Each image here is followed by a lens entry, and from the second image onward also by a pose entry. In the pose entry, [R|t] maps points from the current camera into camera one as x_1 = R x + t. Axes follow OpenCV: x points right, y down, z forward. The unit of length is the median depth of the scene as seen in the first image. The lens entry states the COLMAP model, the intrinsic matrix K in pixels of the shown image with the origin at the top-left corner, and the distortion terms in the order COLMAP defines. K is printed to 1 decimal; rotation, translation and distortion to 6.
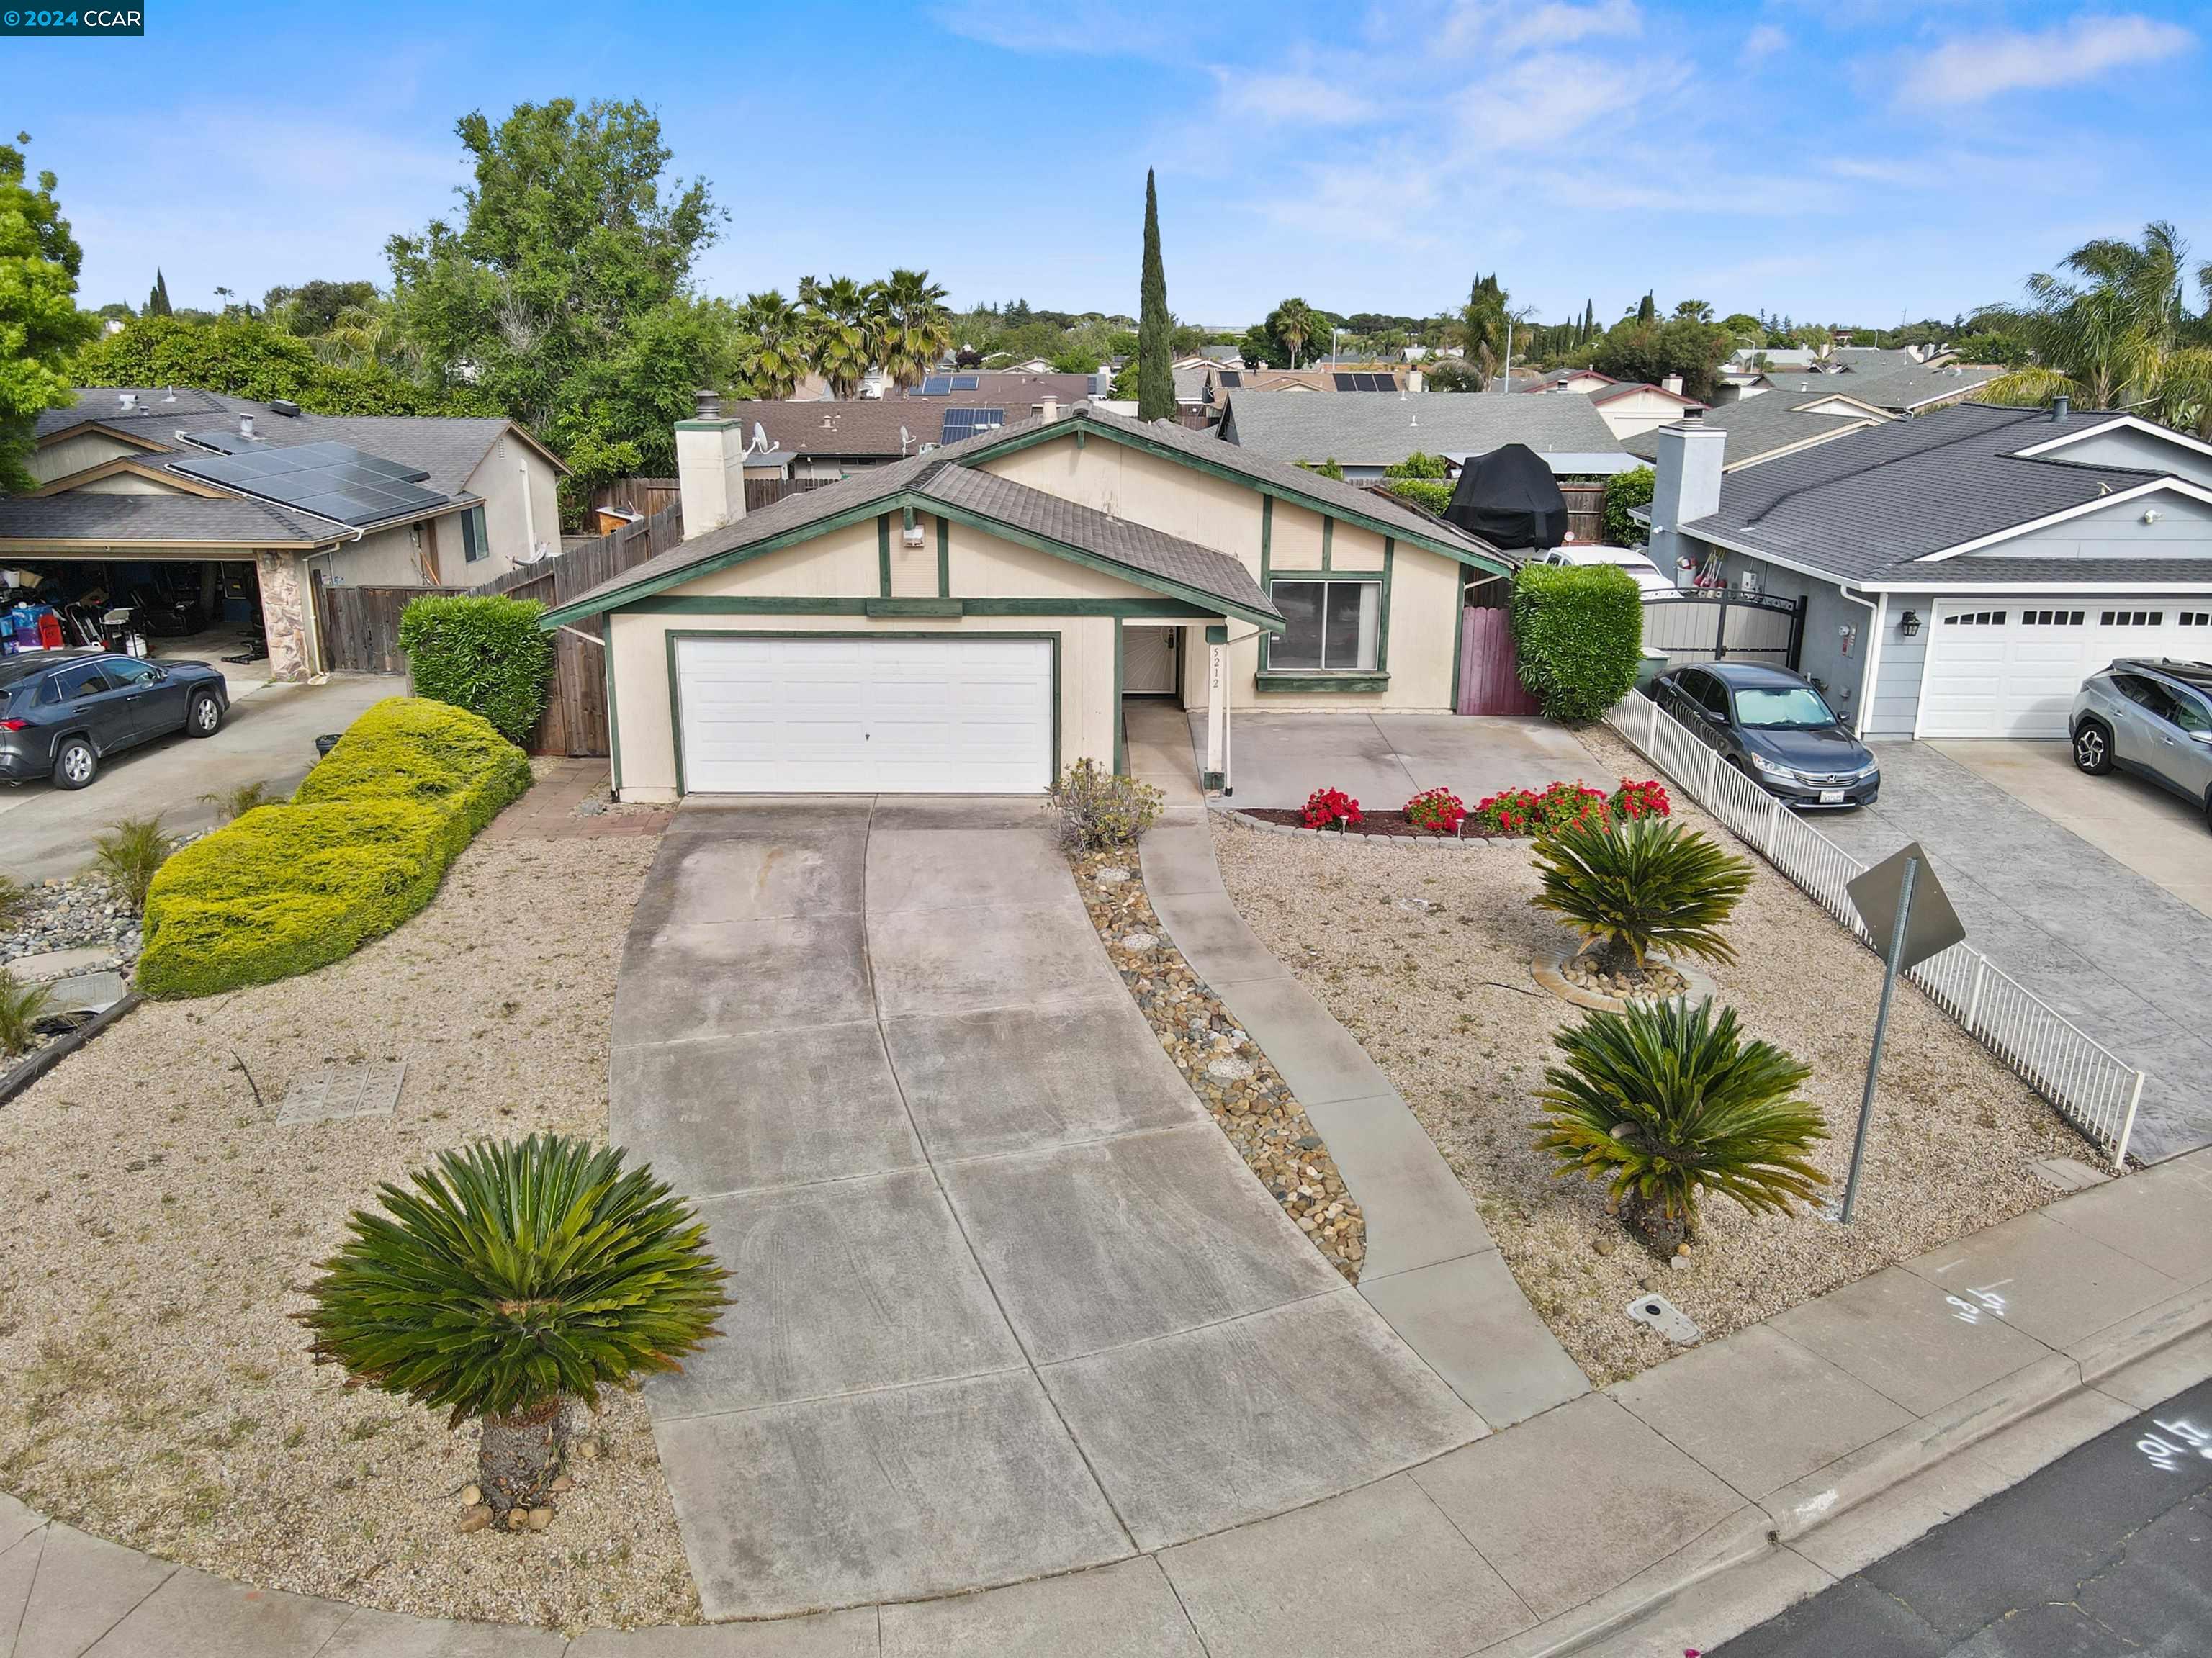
lens RADIAL K [[1671.7, 0, 1112.6], [0, 1671.7, 827.7], [0, 0, 1]] dist [0.000590, 0.016704]
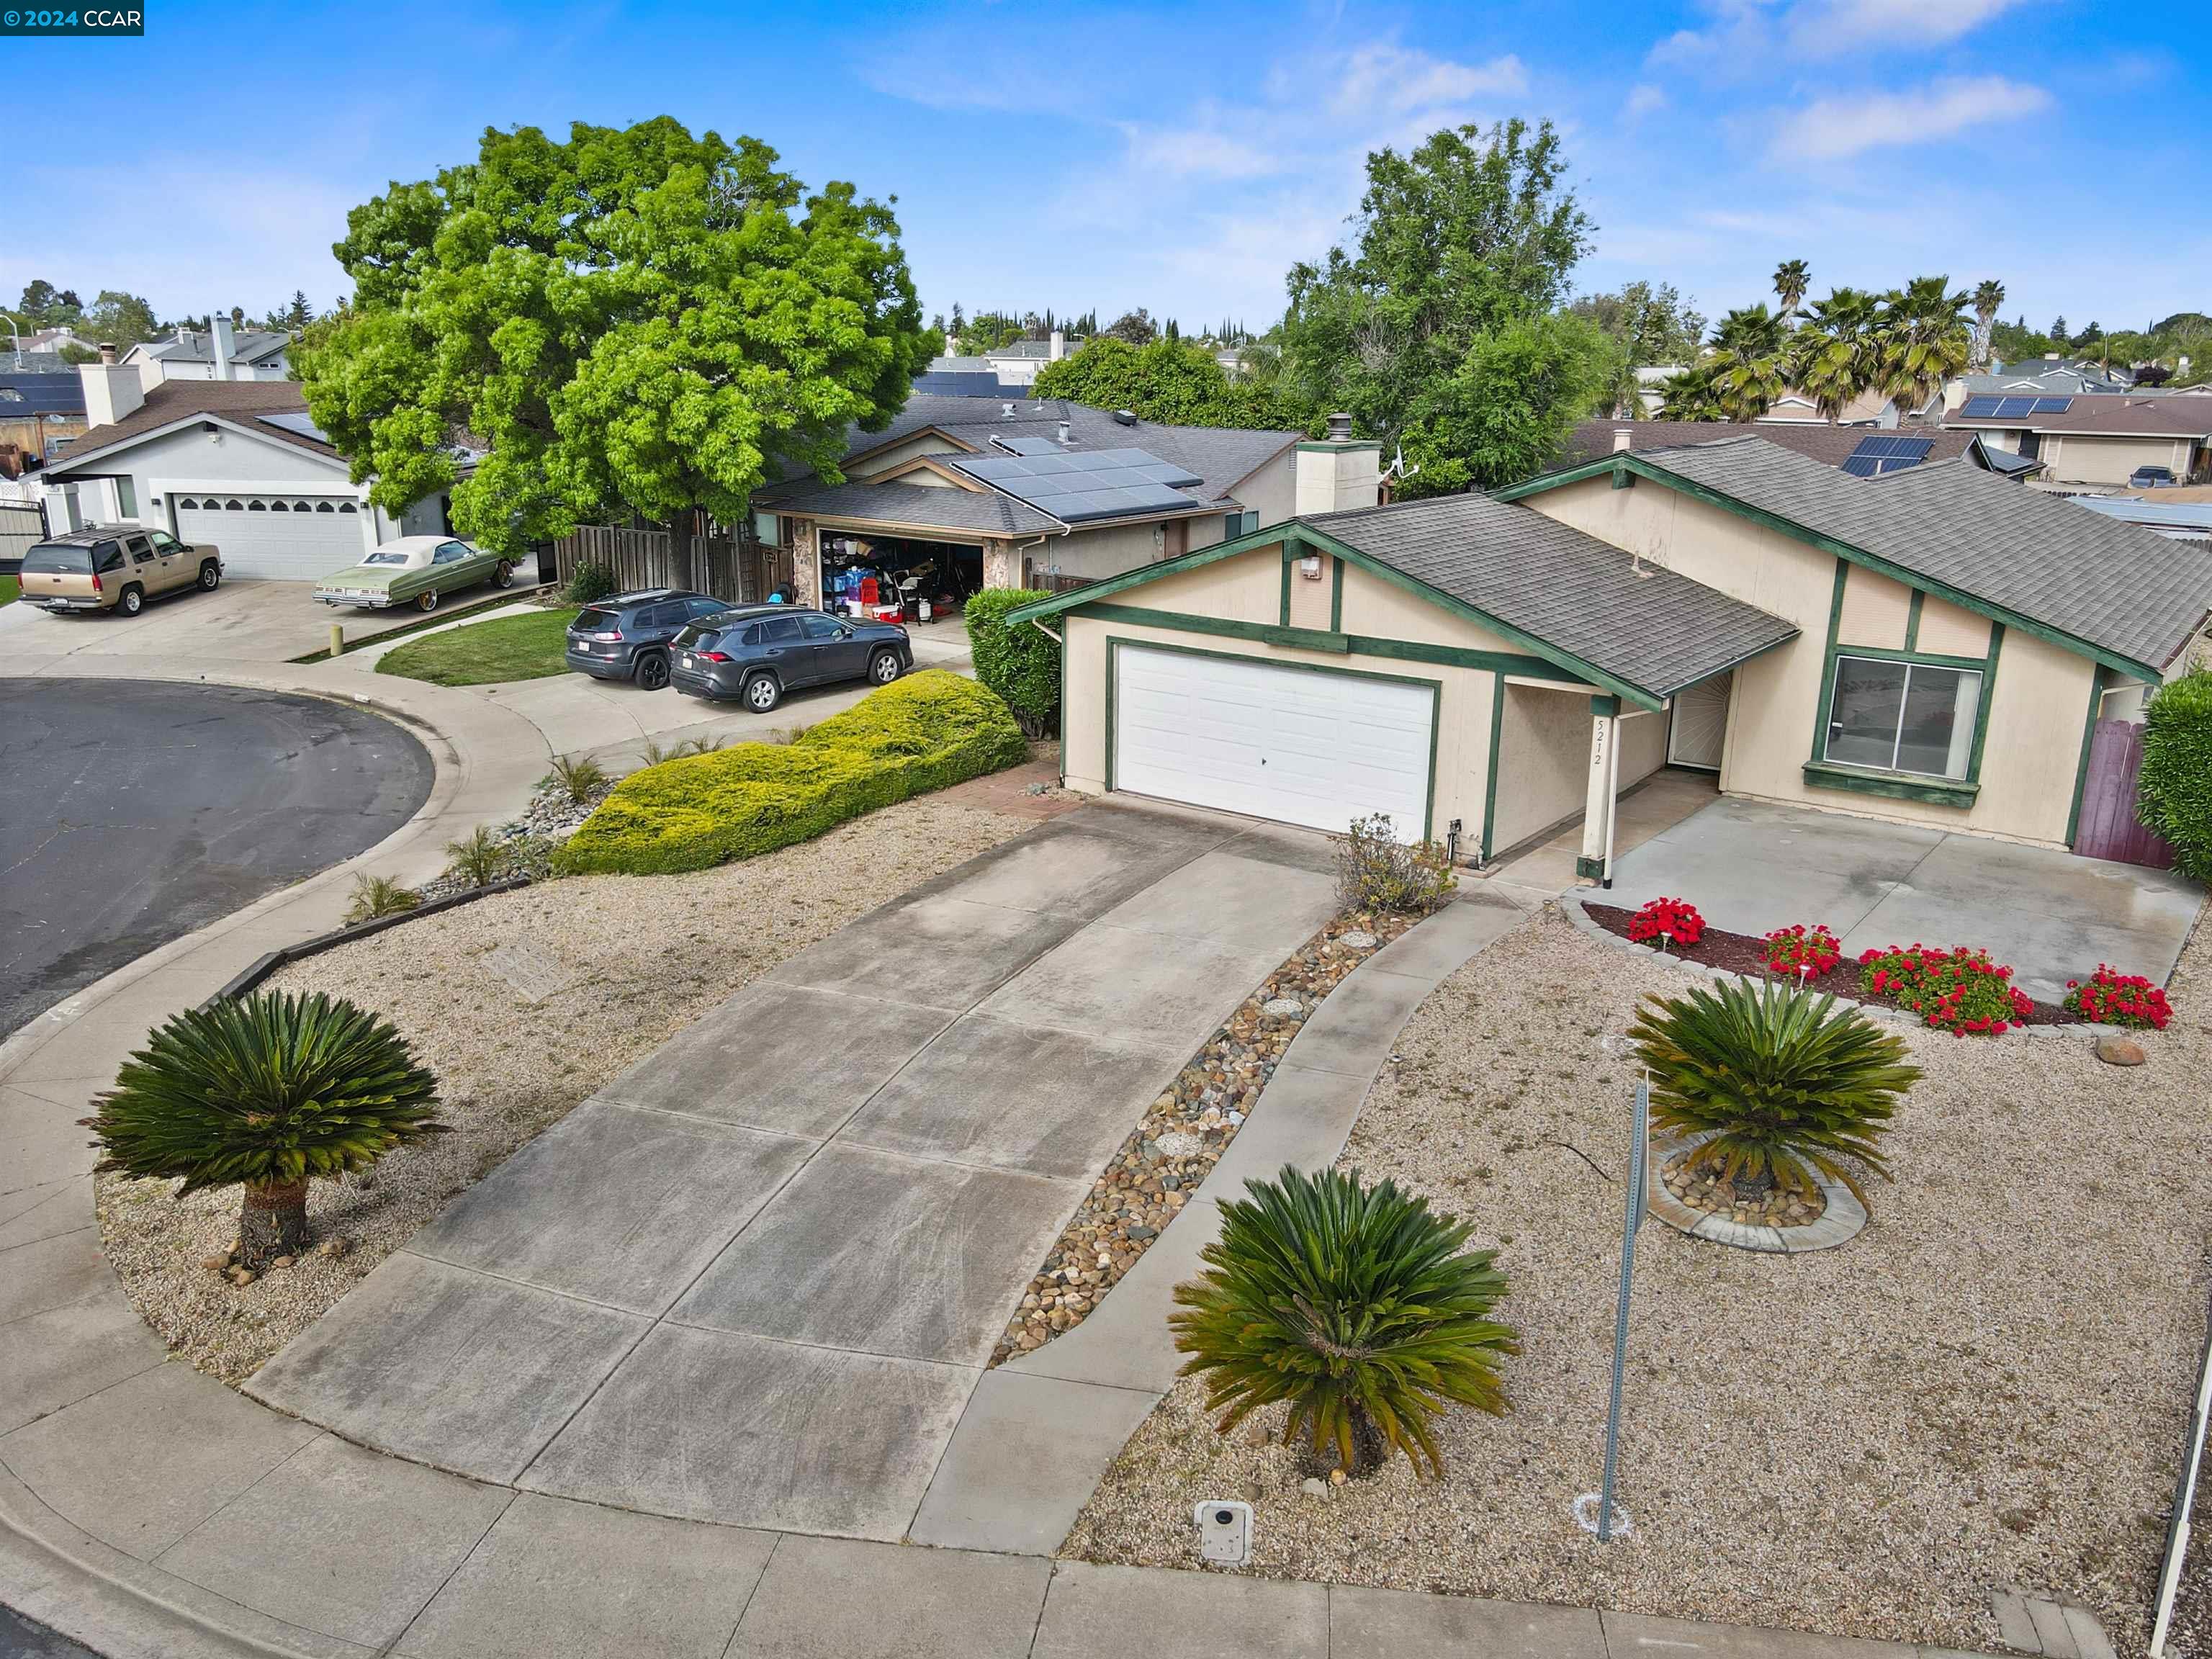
lens RADIAL K [[1681.9, 0, 1114.6], [0, 1681.9, 832.9], [0, 0, 1]] dist [-0.010686, 0.040102]
pose [[0.793705, 0.171491, -0.583630, 0.392856], [-0.174012, 0.983354, 0.052297, -0.051200], [0.582883, 0.060050, 0.810334, 0.132012]]
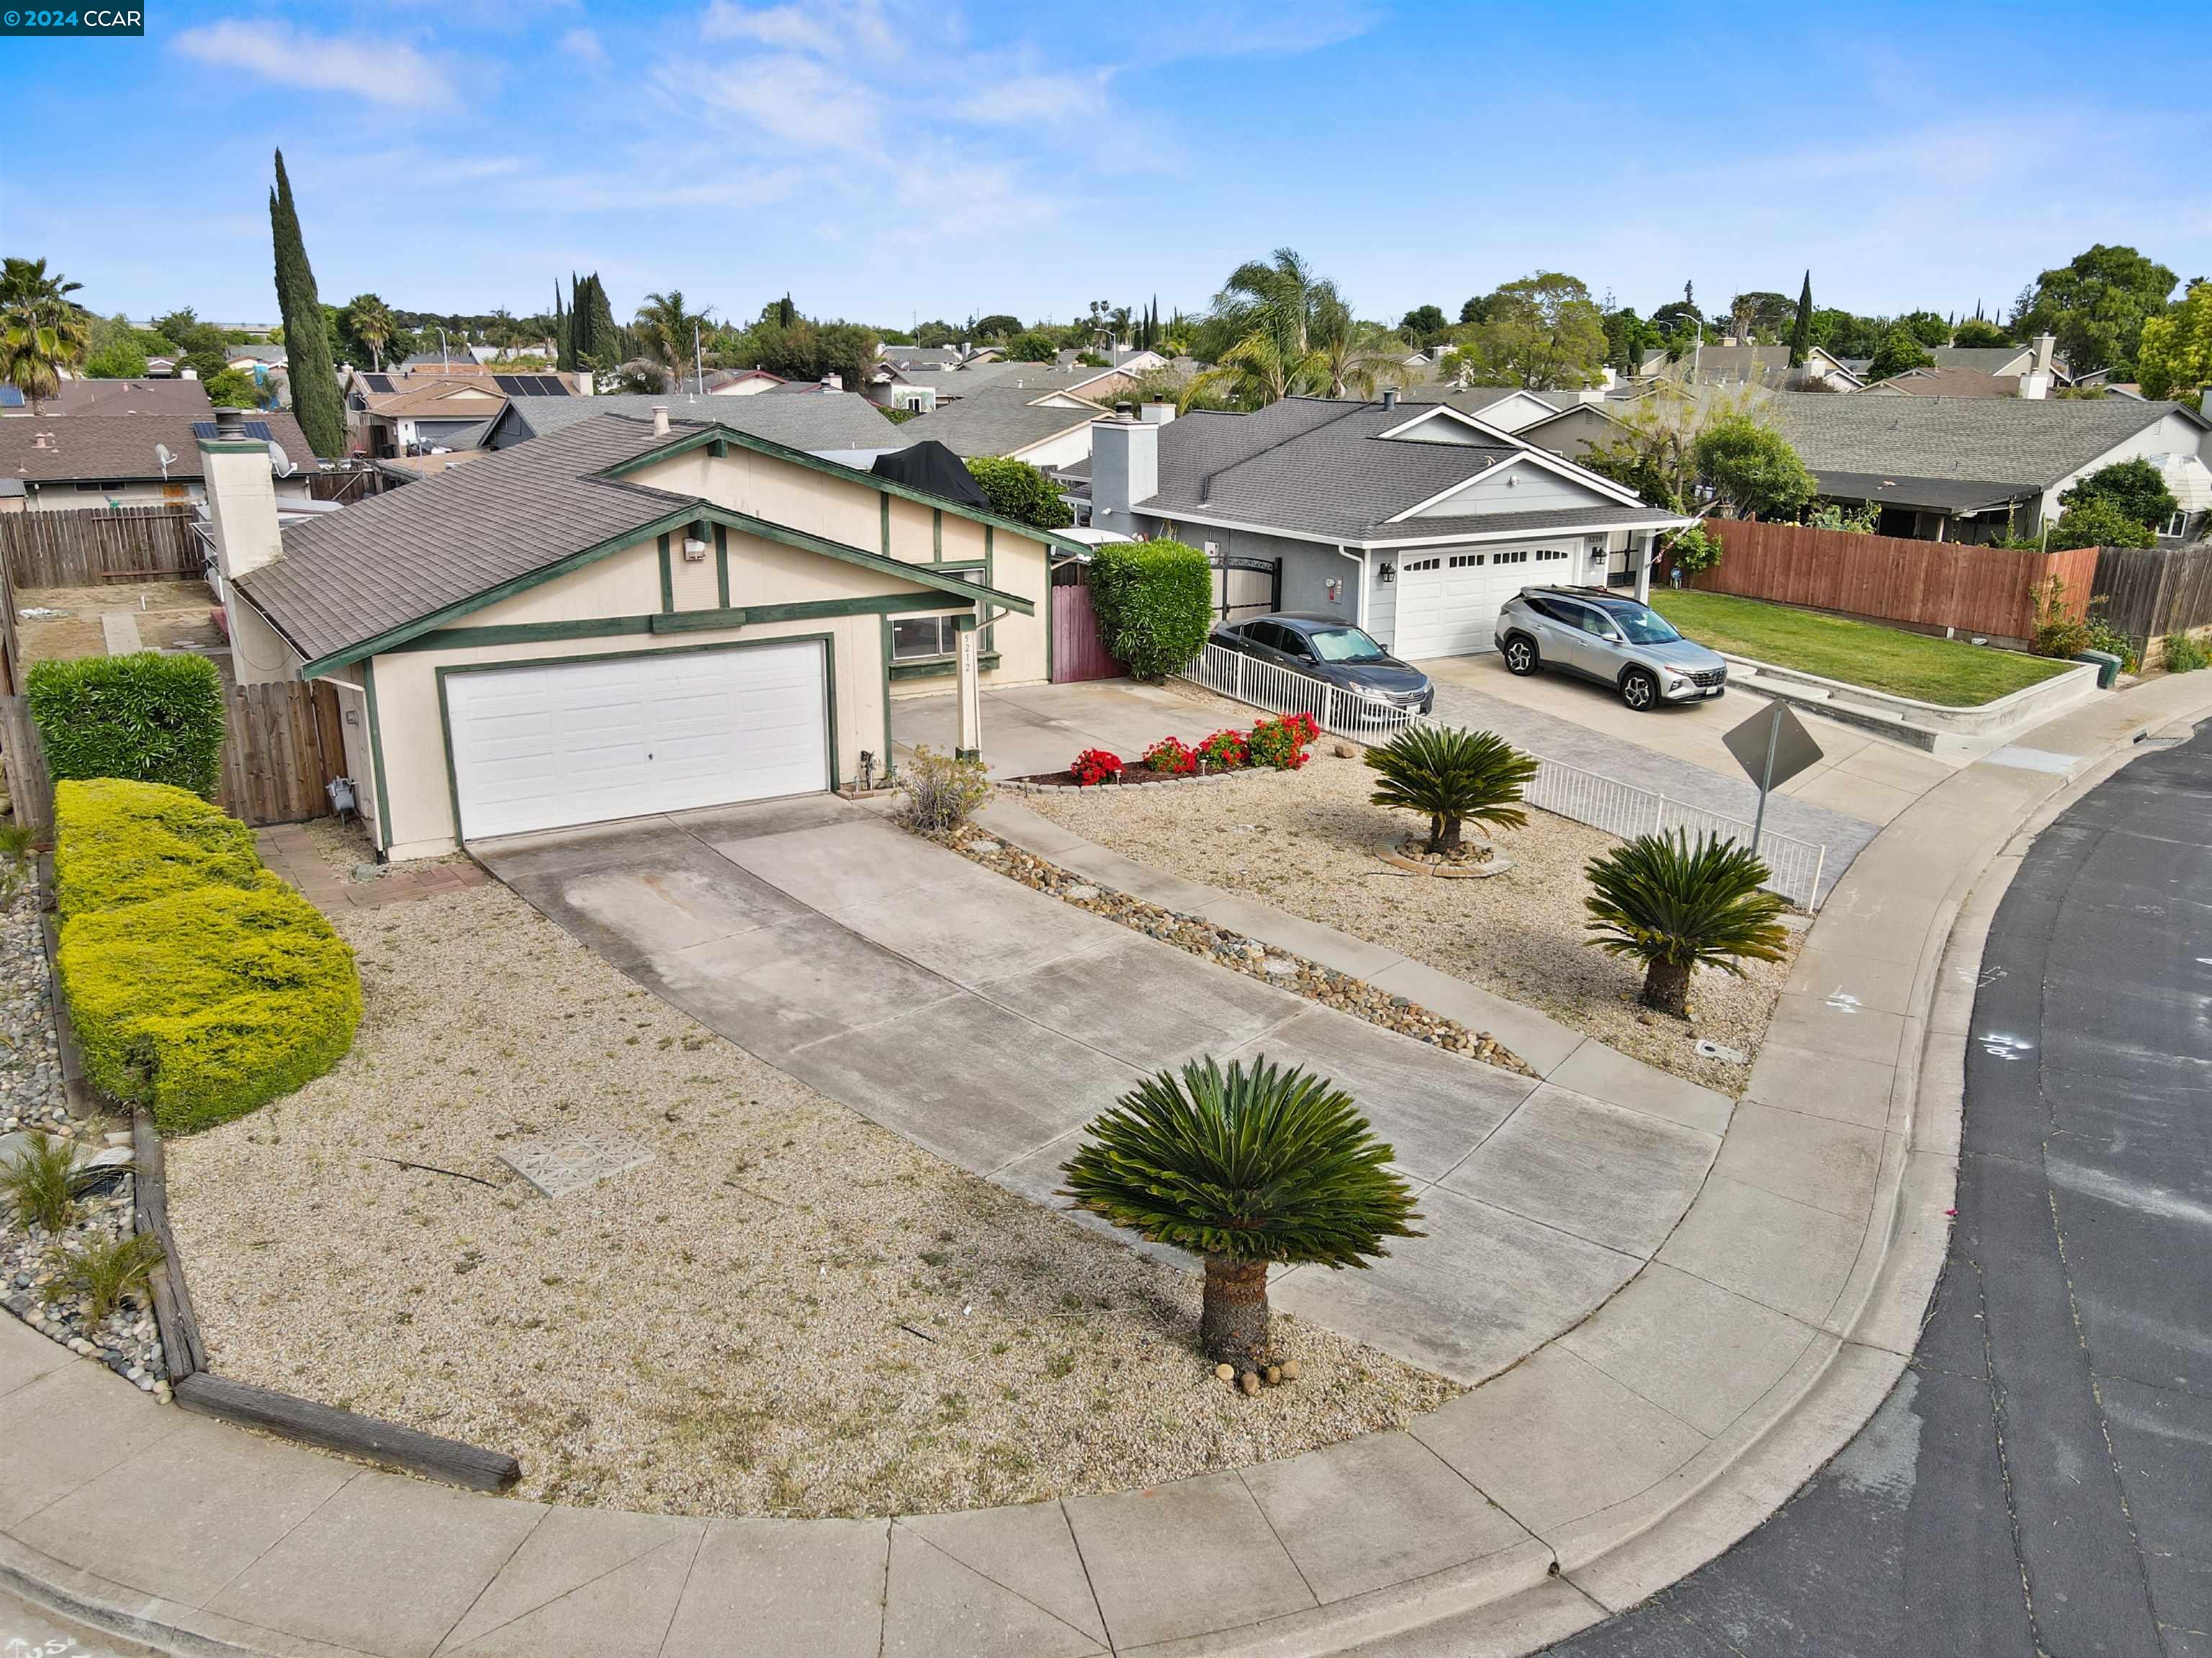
lens RADIAL K [[1682.1, 0, 1114.6], [0, 1682.1, 832.4], [0, 0, 1]] dist [-0.010686, 0.040102]
pose [[0.856550, -0.146140, 0.494940, -0.420904], [0.145136, 0.988573, 0.040719, -0.011454], [-0.495235, 0.036956, 0.867972, 0.009415]]
